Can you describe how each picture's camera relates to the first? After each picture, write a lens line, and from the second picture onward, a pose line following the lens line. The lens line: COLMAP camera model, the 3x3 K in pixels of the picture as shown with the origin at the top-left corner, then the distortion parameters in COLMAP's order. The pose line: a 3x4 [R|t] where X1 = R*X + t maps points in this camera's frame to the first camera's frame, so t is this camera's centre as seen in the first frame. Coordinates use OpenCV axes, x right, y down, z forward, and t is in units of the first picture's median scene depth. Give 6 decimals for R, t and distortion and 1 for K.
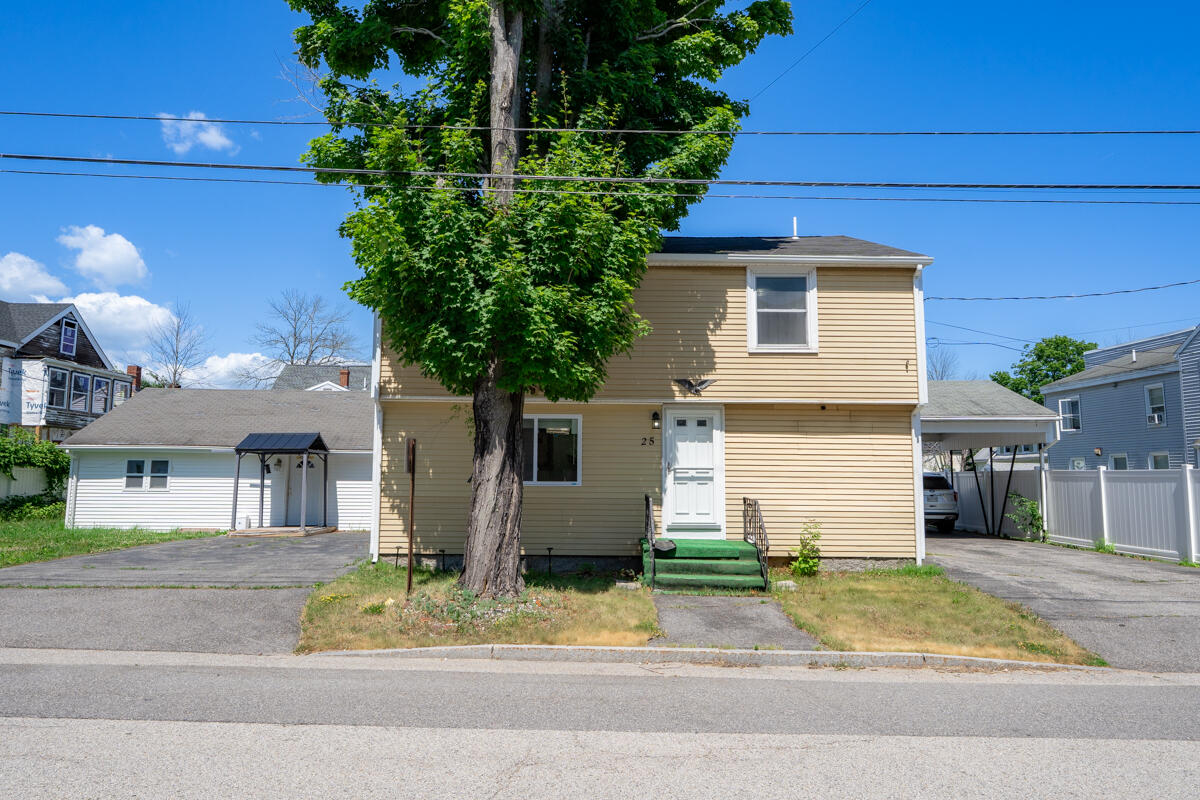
lens RADIAL K [[654.2, 0, 599.5], [0, 654.2, 381.4], [0, 0, 1]] dist [0.001037, 0.000198]
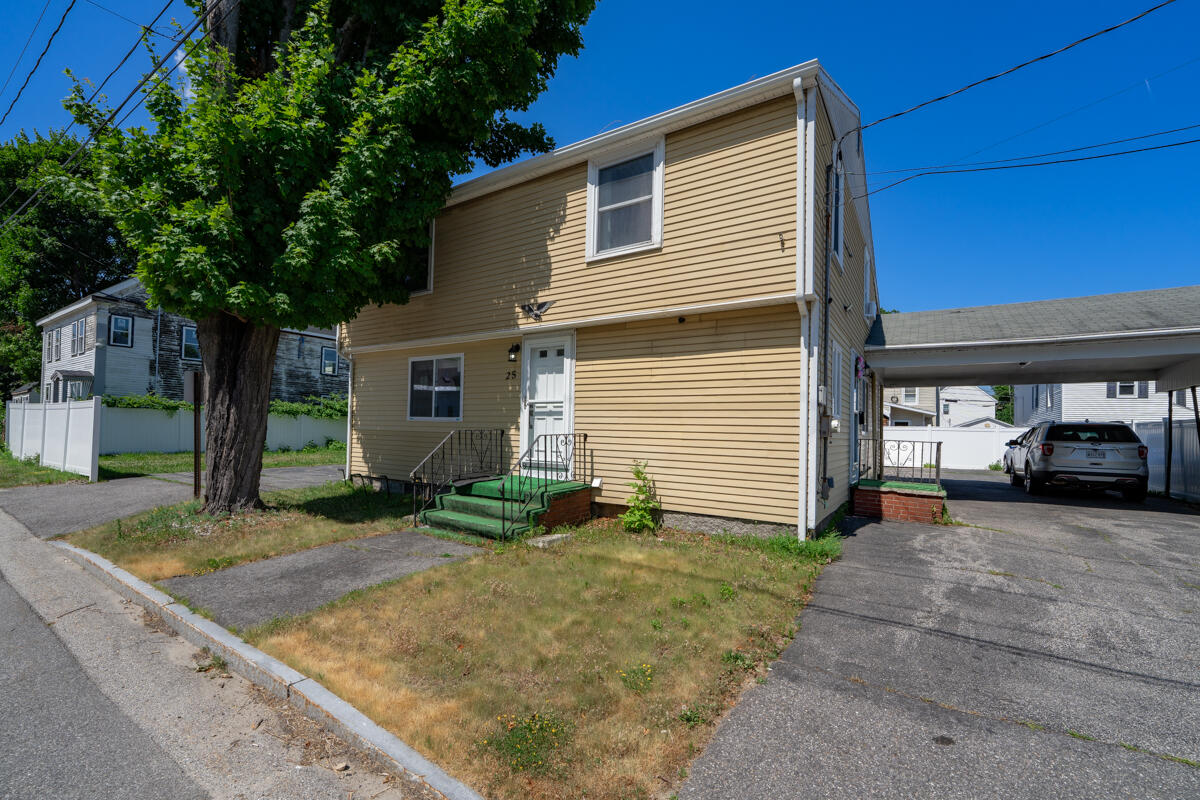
lens RADIAL K [[481.1, 0, 600.0], [0, 481.1, 400.0], [0, 0, 1]] dist [-0.004780, -0.000771]
pose [[0.856722, -0.022253, -0.515298, 0.551212], [0.060676, 0.996480, 0.057844, 0.095419], [0.512197, -0.080822, 0.855057, 0.465242]]
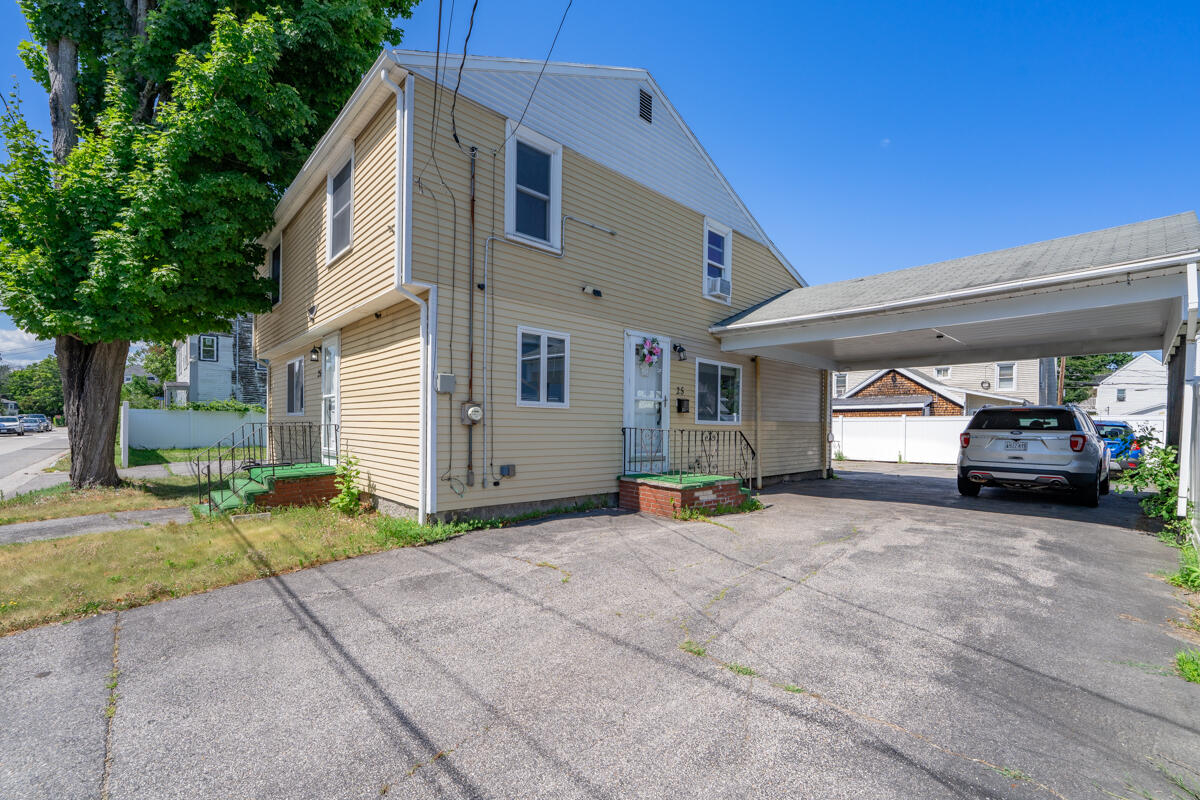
lens RADIAL K [[485.3, 0, 598.2], [0, 485.3, 414.3], [0, 0, 1]] dist [-0.004393, -0.000368]
pose [[0.705938, -0.015745, -0.708099, 0.959569], [0.097822, 0.992339, 0.075458, 0.143143], [0.701486, -0.122536, 0.702070, 0.760834]]
